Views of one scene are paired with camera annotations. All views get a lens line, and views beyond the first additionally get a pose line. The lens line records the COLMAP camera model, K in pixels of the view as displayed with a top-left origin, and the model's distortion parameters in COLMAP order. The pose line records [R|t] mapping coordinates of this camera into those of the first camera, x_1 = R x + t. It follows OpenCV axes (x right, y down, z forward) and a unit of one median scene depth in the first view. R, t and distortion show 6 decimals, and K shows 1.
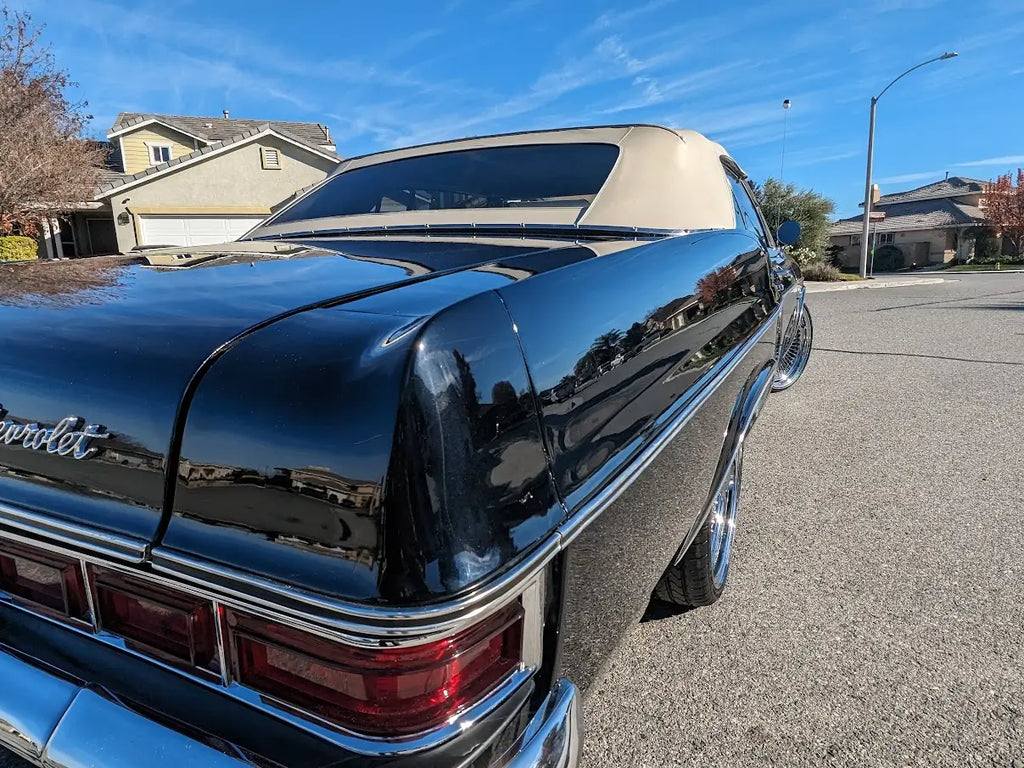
lens RADIAL K [[614.6, 0, 506.0], [0, 614.6, 393.2], [0, 0, 1]] dist [0.005881, -0.001255]
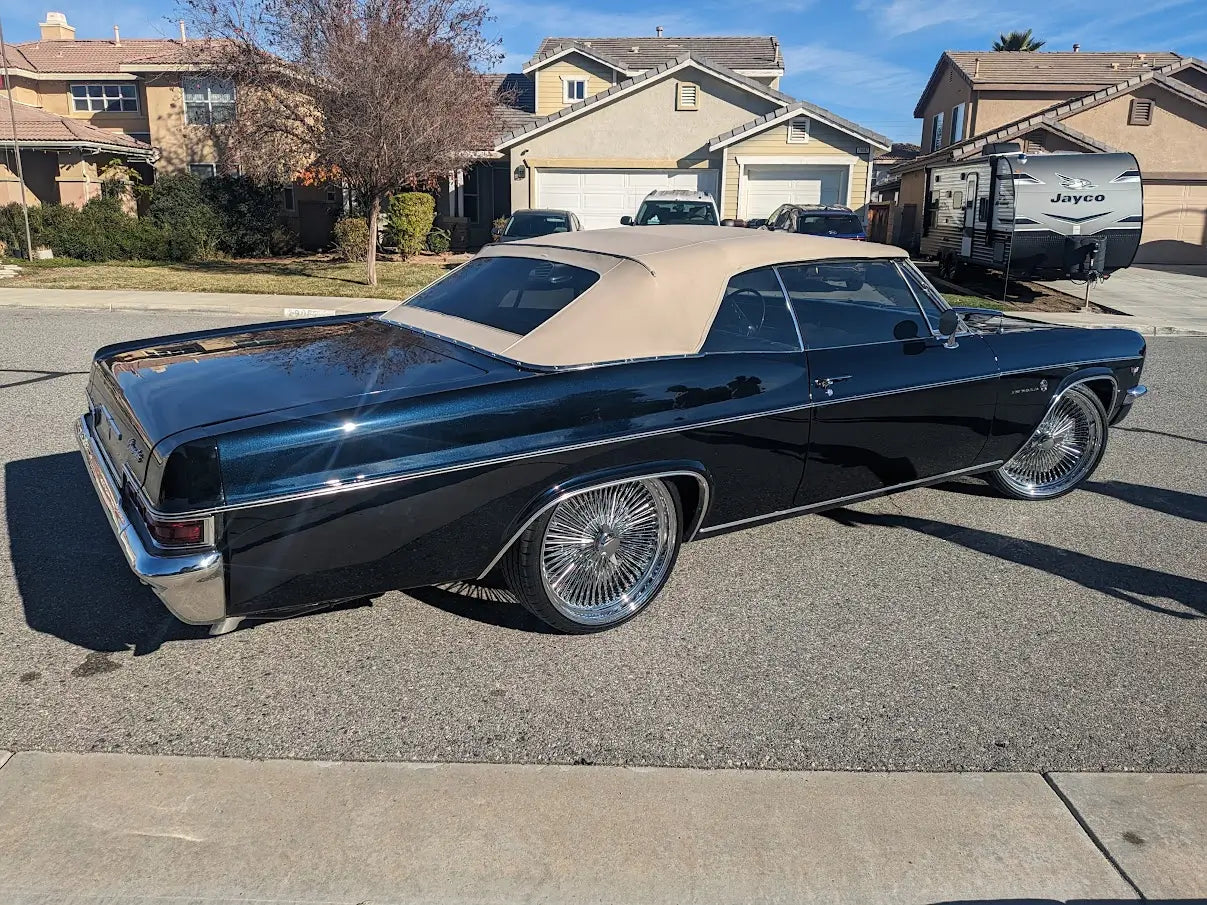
lens RADIAL K [[856.2, 0, 589.7], [0, 856.2, 445.9], [0, 0, 1]] dist [0.078791, -0.128328]
pose [[0.874269, 0.163631, -0.457031, 0.088964], [-0.138169, 0.986414, 0.088859, -0.018236], [0.465362, -0.014539, 0.885001, -0.050888]]
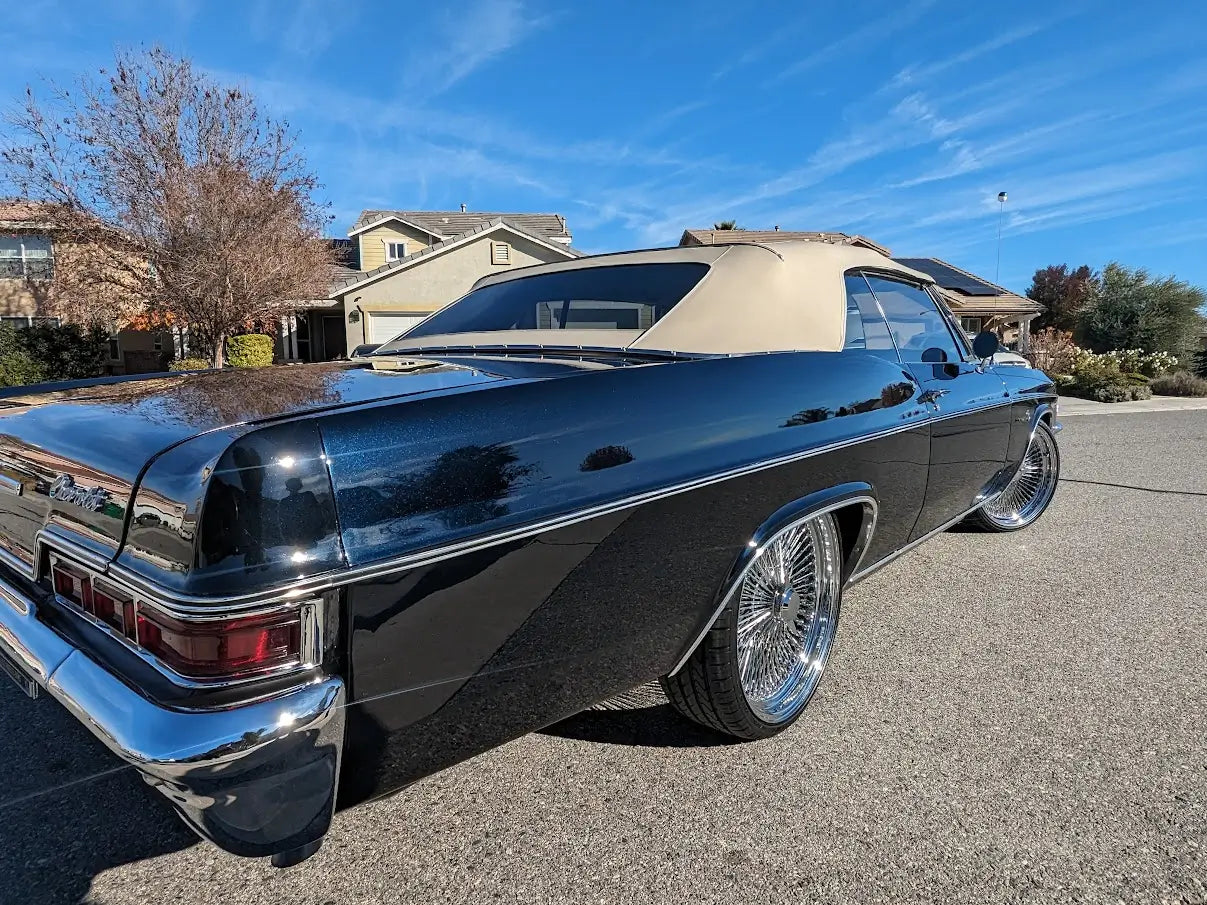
lens RADIAL K [[724.4, 0, 596.4], [0, 724.4, 463.4], [0, 0, 1]] dist [0.005881, -0.001255]
pose [[0.972642, 0.044421, -0.228024, 0.024745], [-0.060753, 0.996027, -0.065110, 0.000540], [0.224226, 0.077182, 0.971476, -0.014071]]
